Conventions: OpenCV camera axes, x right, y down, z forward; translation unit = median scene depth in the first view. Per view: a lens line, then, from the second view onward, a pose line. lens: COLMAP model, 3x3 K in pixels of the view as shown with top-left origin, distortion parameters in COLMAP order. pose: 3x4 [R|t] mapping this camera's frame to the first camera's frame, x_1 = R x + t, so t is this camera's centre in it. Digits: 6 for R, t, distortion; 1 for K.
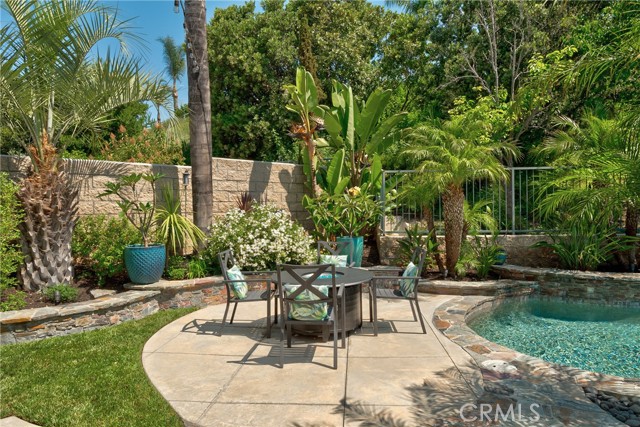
lens RADIAL K [[396.2, 0, 331.4], [0, 396.2, 215.1], [0, 0, 1]] dist [0.006039, 0.000852]
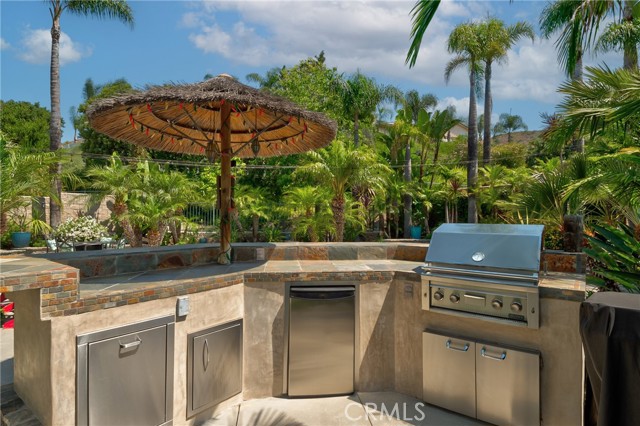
lens RADIAL K [[330.4, 0, 328.8], [0, 330.4, 219.0], [0, 0, 1]] dist [0.035987, -0.043520]
pose [[0.975913, 0.022865, 0.216957, 0.818449], [-0.021042, 0.999721, -0.010710, -0.022747], [-0.217141, 0.005887, 0.976123, -1.219062]]
